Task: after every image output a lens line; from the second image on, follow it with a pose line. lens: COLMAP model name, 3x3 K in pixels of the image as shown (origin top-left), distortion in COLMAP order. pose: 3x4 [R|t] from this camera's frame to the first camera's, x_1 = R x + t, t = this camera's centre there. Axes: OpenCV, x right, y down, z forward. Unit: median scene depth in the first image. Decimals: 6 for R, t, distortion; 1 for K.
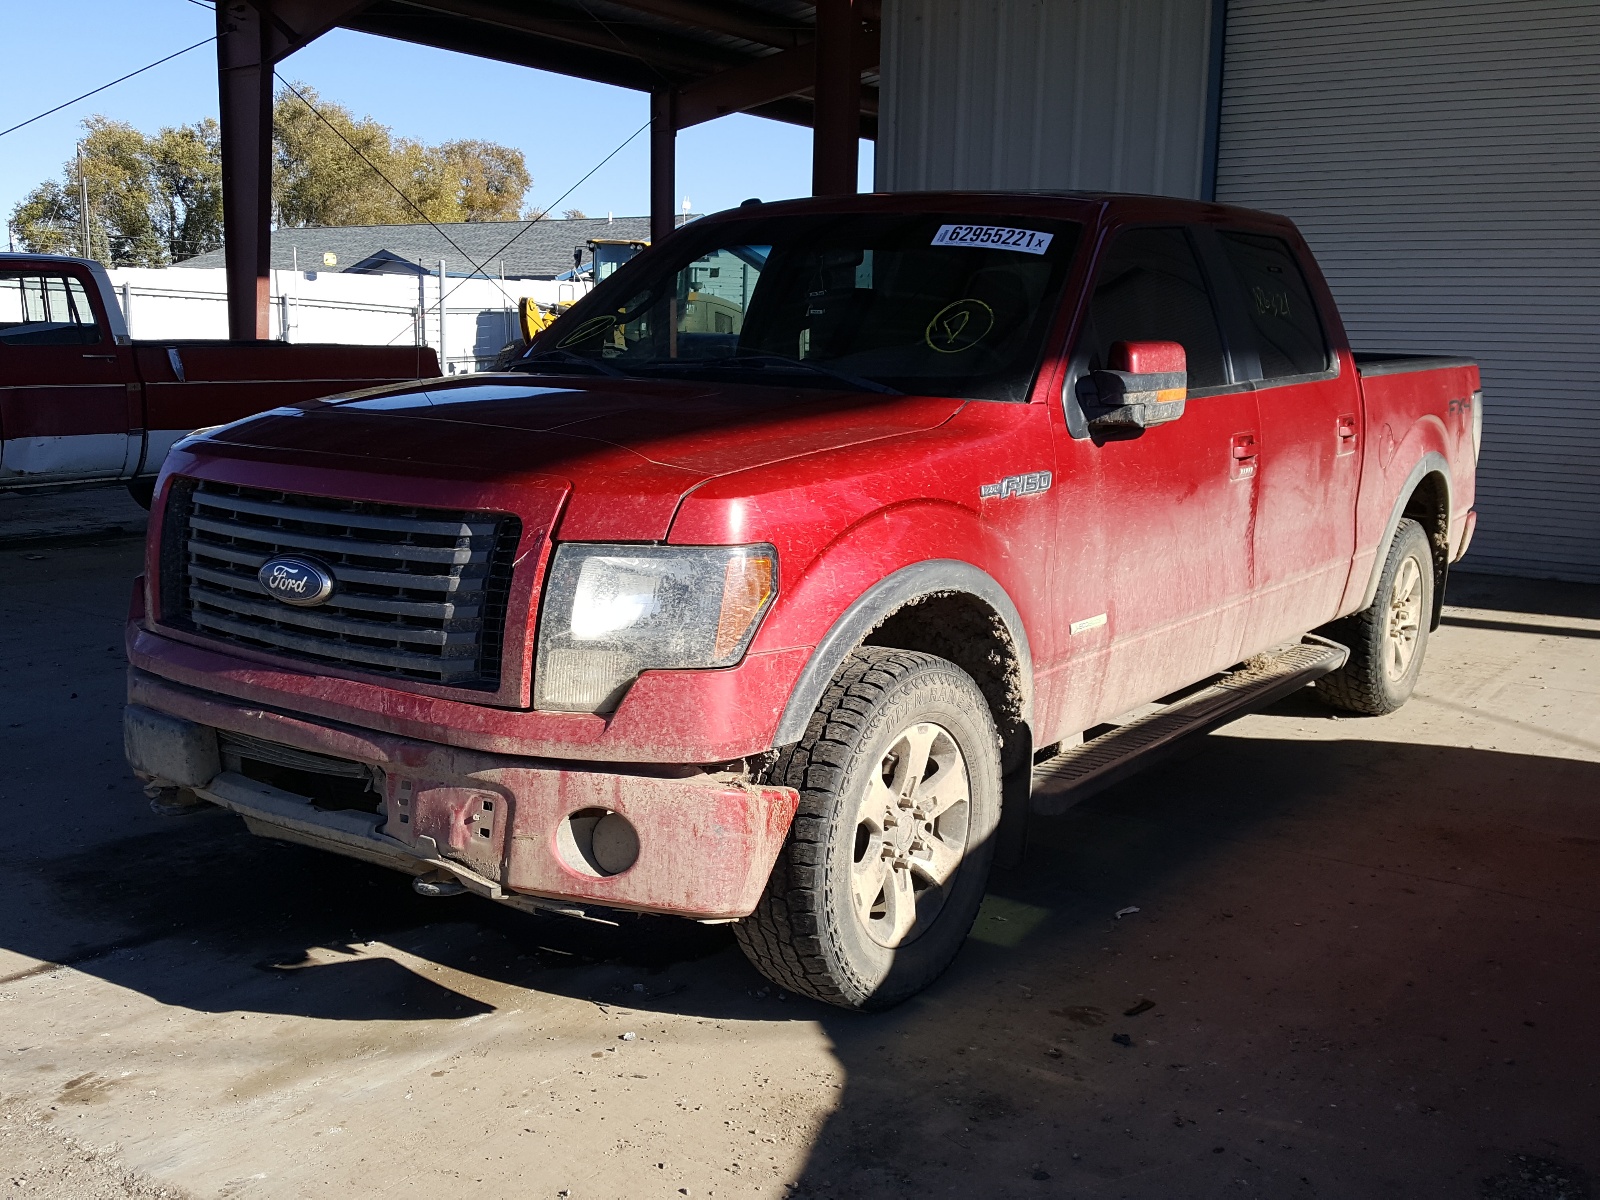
lens RADIAL K [[1586.0, 0, 766.3], [0, 1586.0, 601.5], [0, 0, 1]] dist [0.245995, -0.636311]
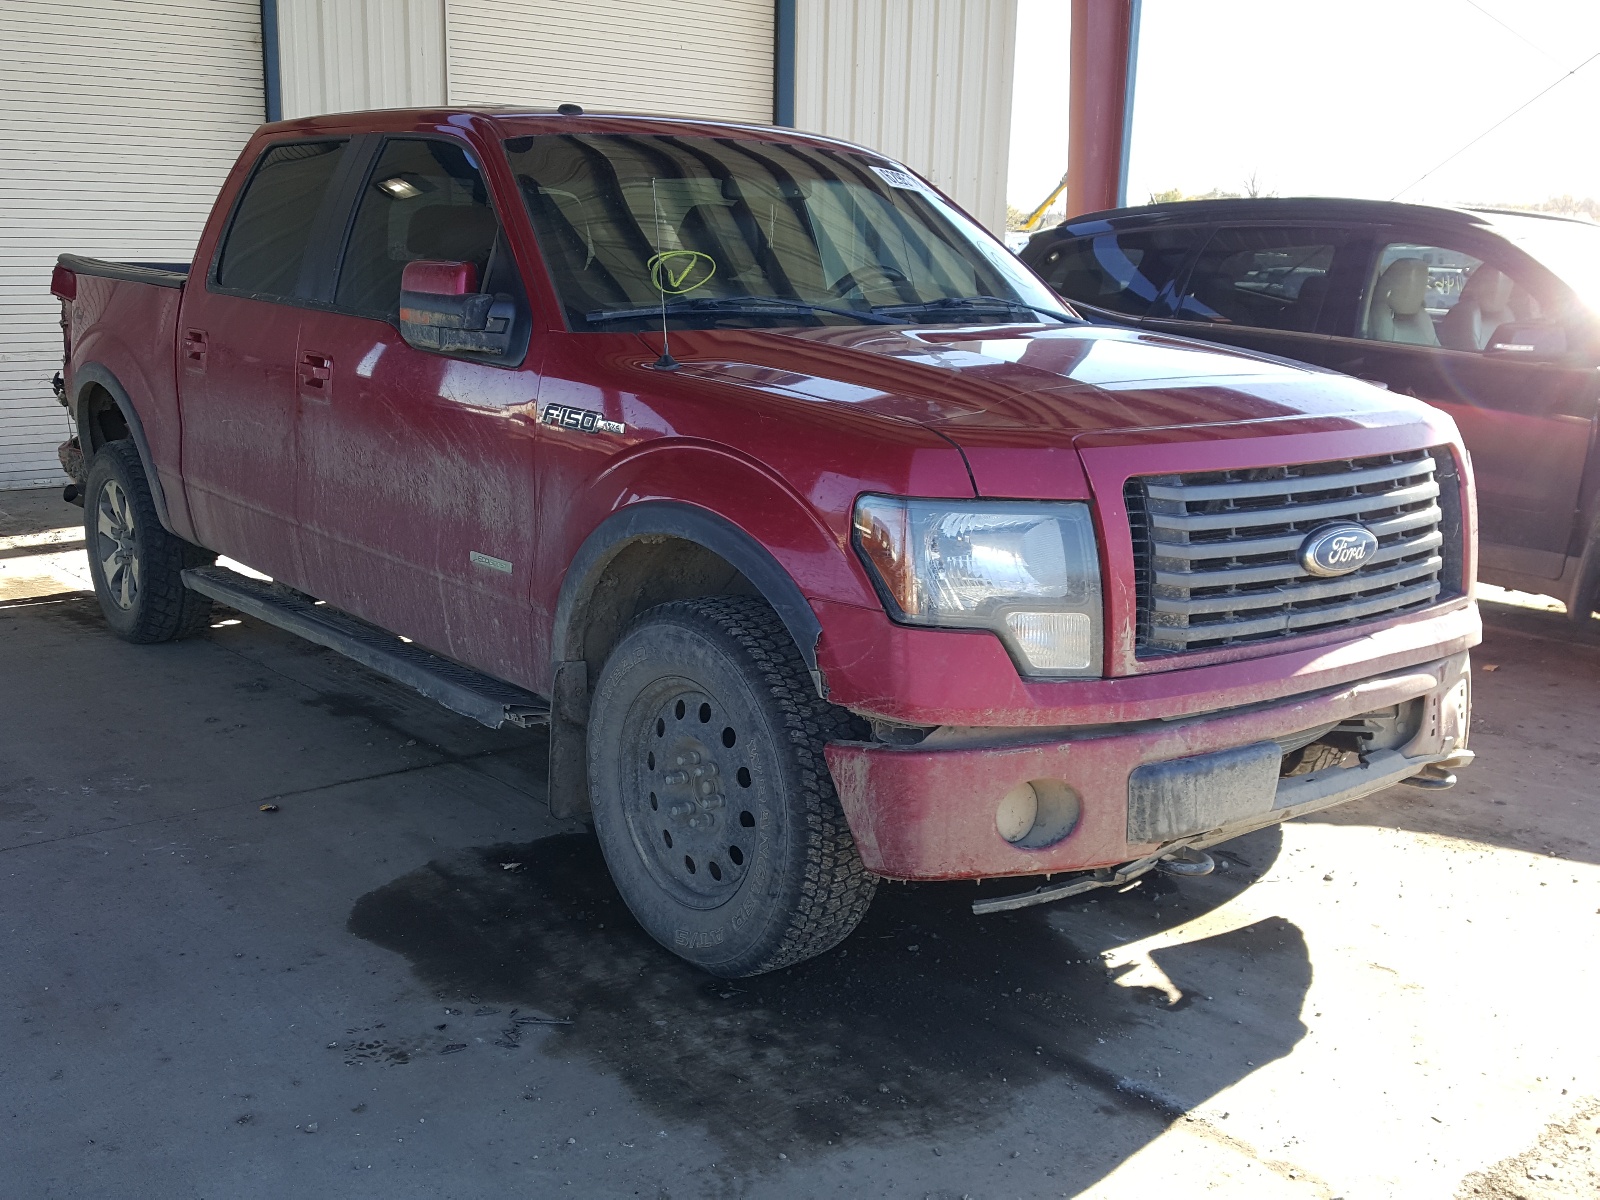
lens RADIAL K [[1586.0, 0, 766.3], [0, 1586.0, 601.5], [0, 0, 1]] dist [0.245995, -0.636311]
pose [[0.257565, -0.205239, 0.944212, -1.235678], [0.144969, 0.974329, 0.172240, -0.189813], [-0.955324, 0.092518, 0.280707, 1.002465]]
